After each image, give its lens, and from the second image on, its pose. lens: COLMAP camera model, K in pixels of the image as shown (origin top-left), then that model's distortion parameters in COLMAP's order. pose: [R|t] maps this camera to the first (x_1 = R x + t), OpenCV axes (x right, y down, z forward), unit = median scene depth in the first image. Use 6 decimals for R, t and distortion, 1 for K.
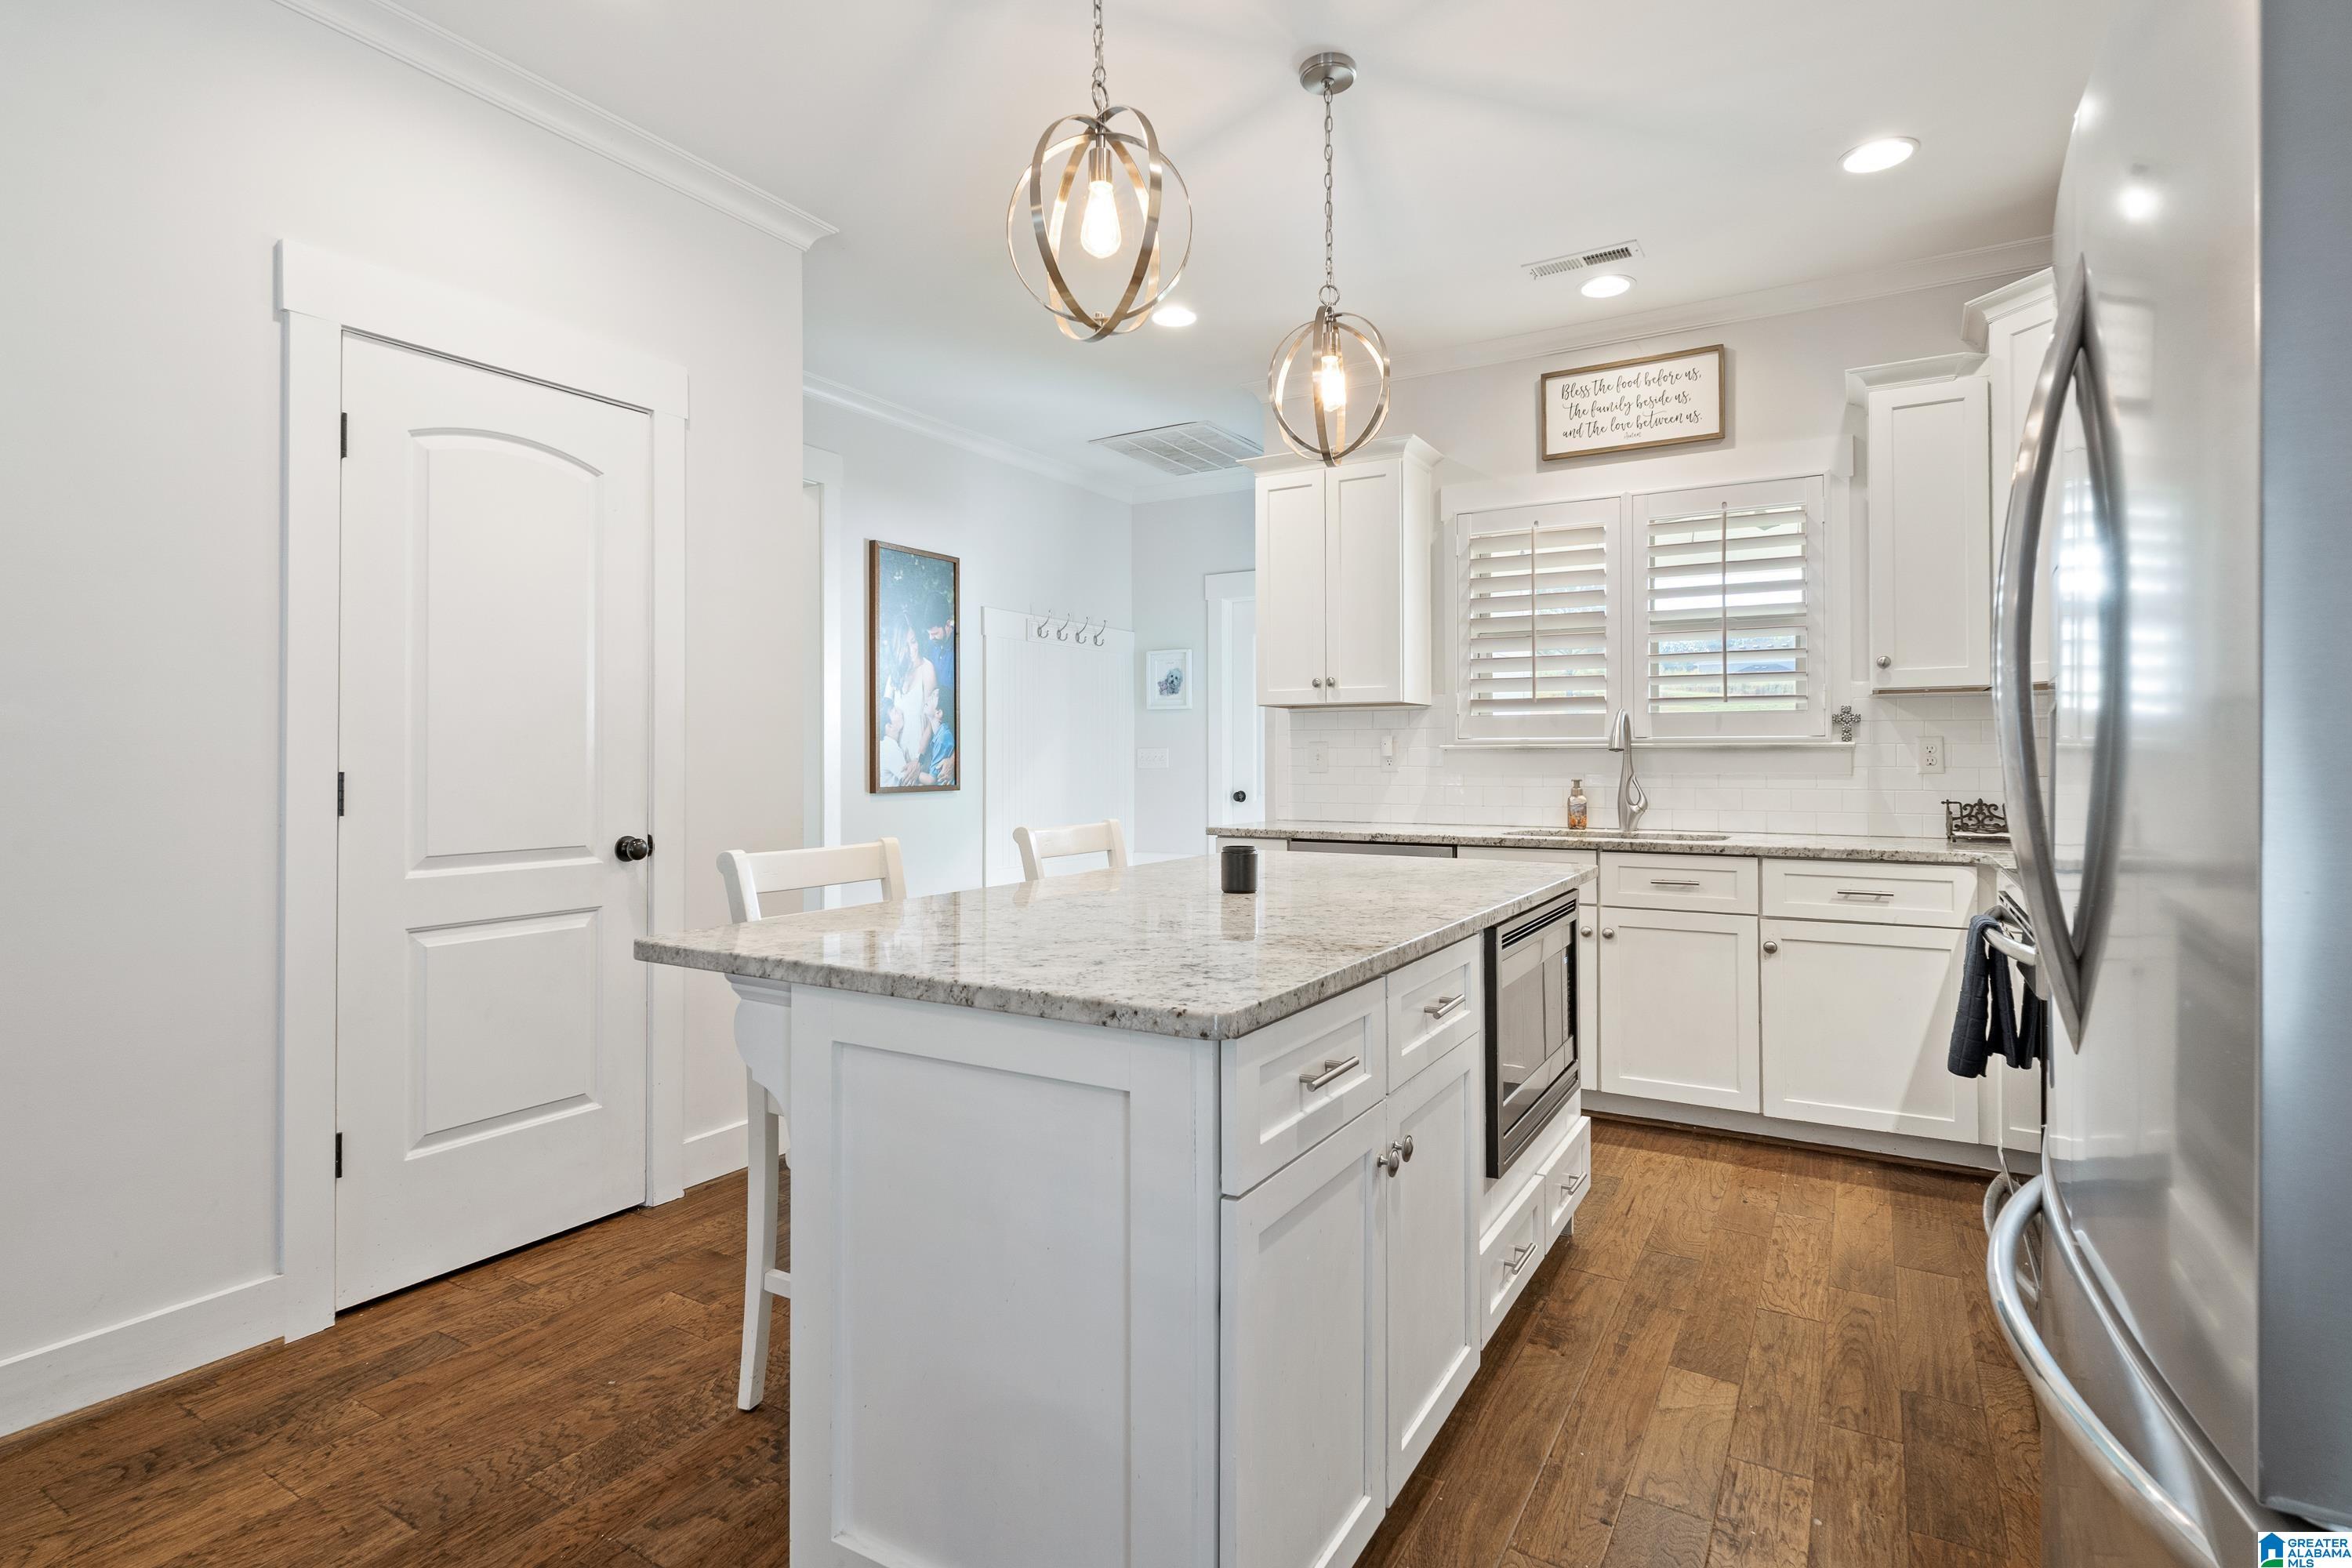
lens RADIAL K [[1181.0, 0, 1171.7], [0, 1181.0, 750.9], [0, 0, 1]] dist [0.000978, 0.000058]
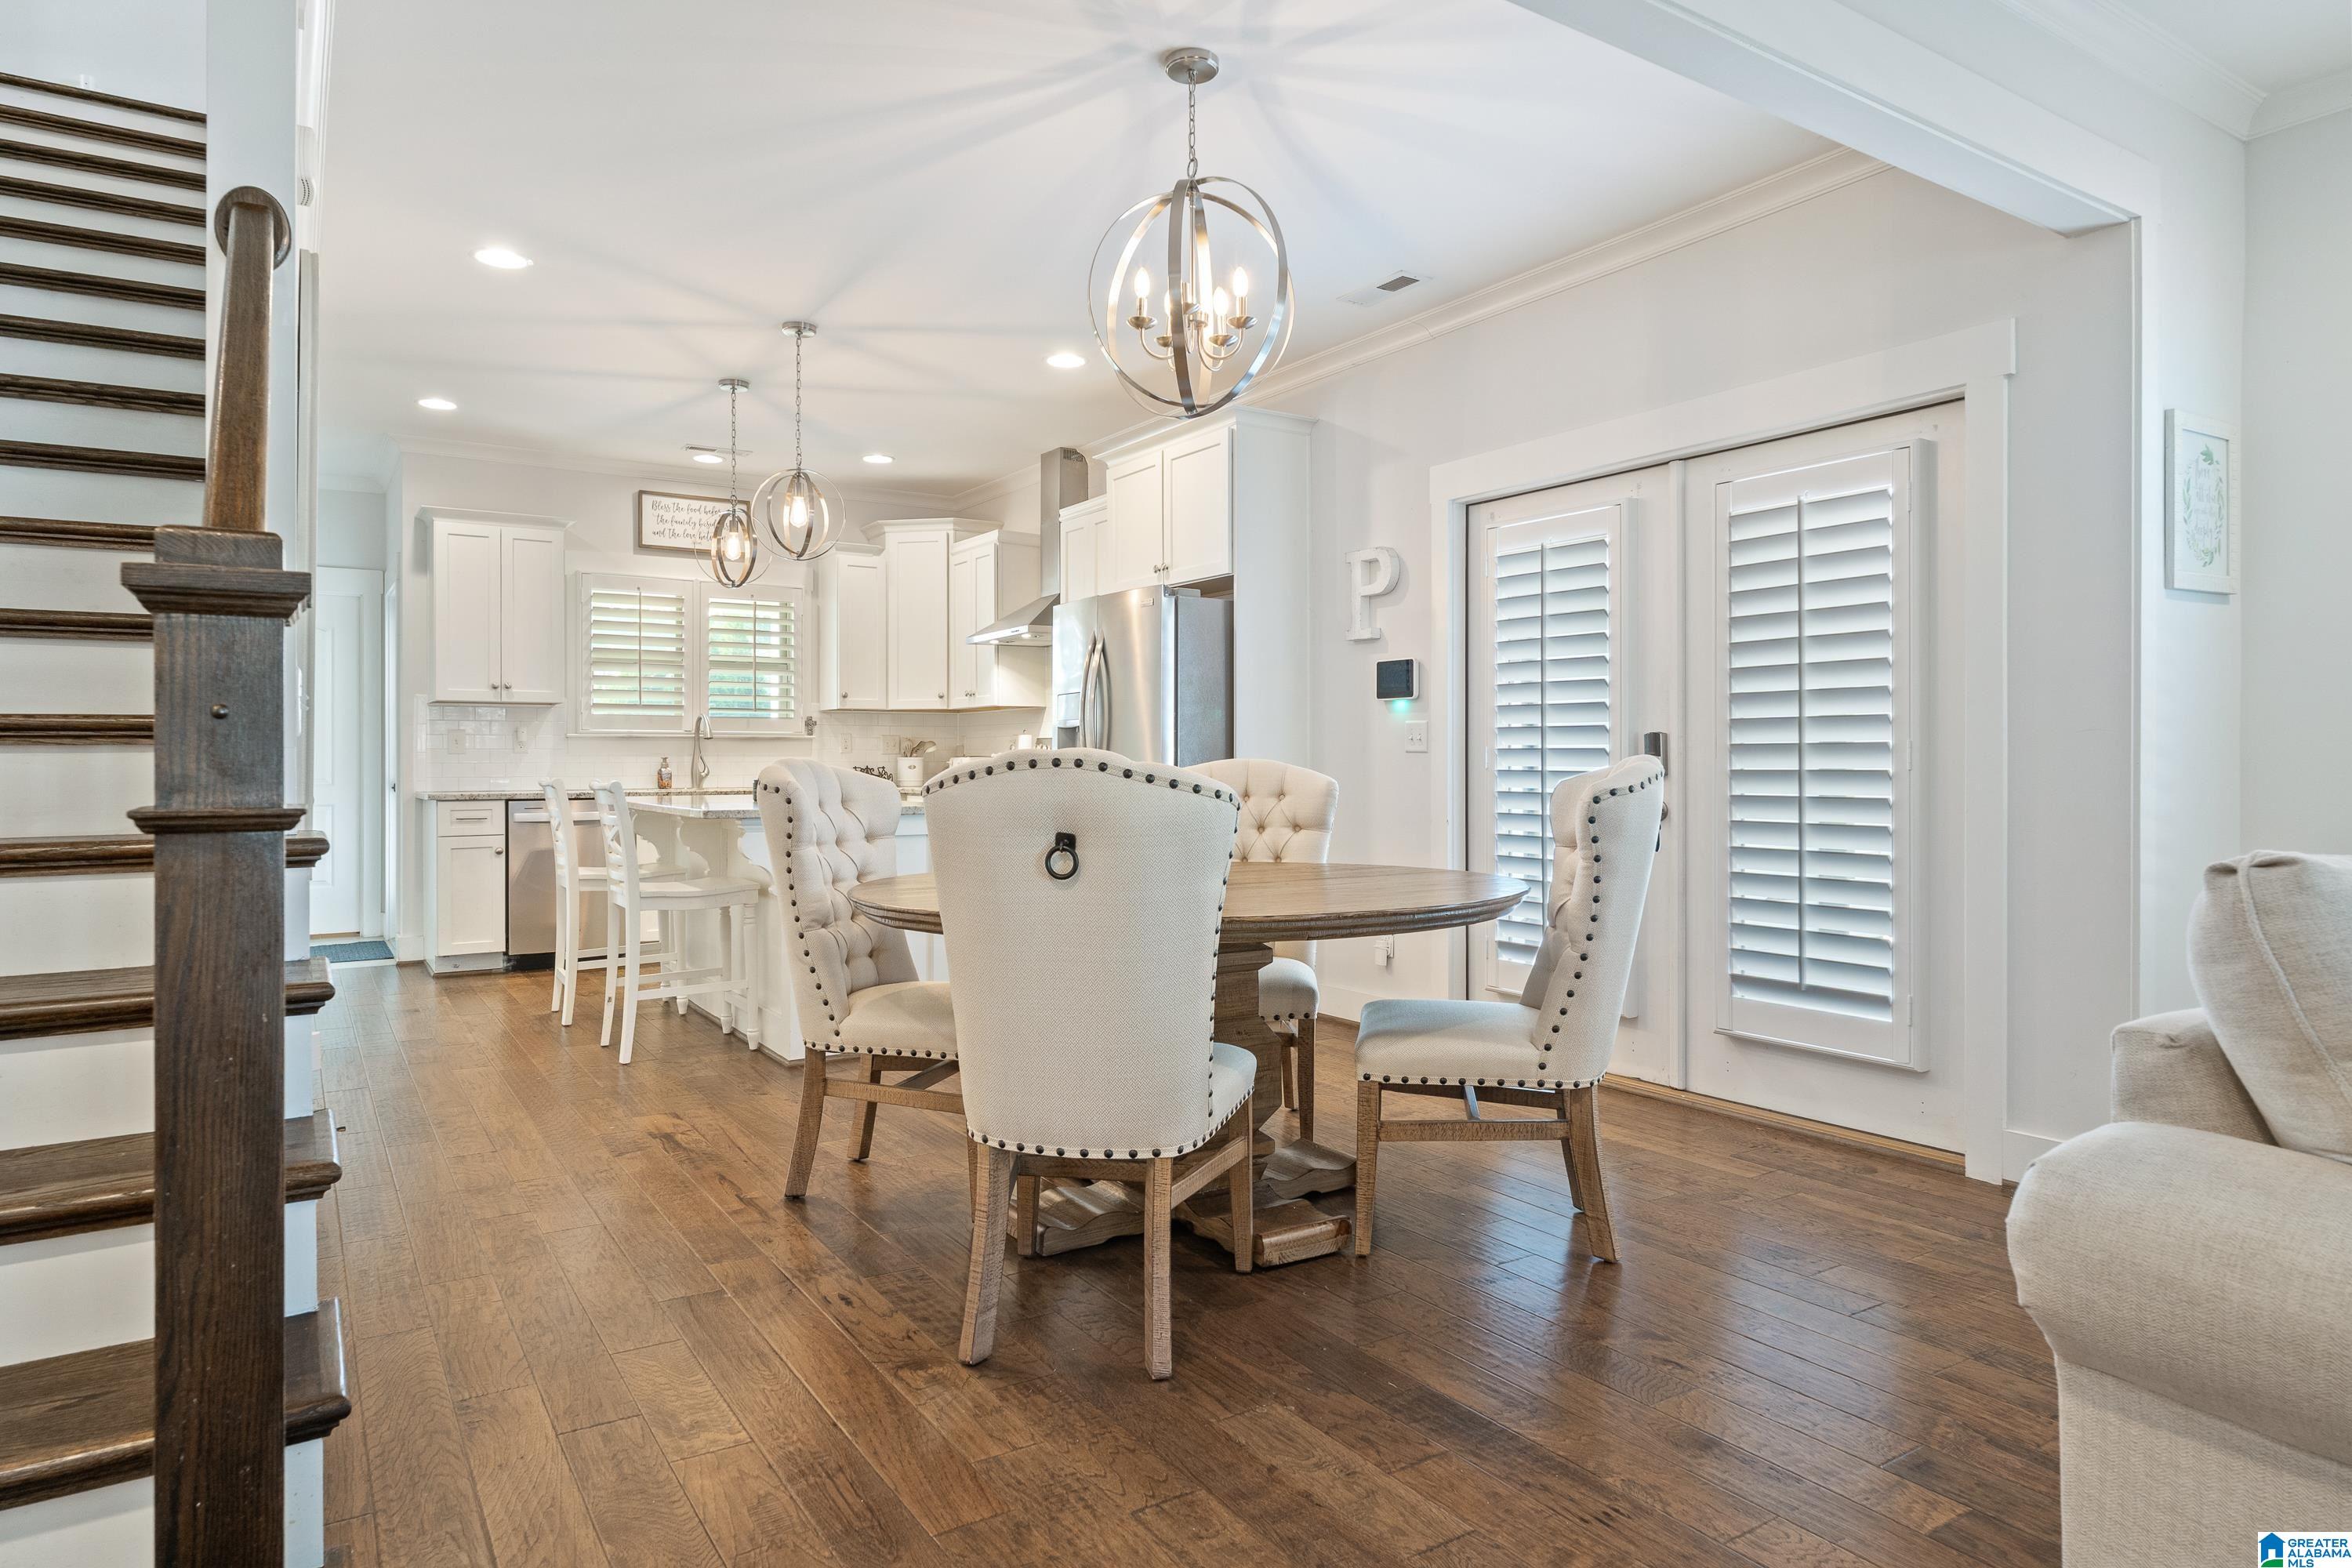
lens RADIAL K [[1390.5, 0, 1209.1], [0, 1390.5, 761.1], [0, 0, 1]] dist [-0.008960, -0.000818]
pose [[0.425862, -0.002009, 0.904786, -1.107971], [-0.005282, 0.999975, 0.004706, 0.018321], [-0.904773, -0.006783, 0.425841, -0.472566]]
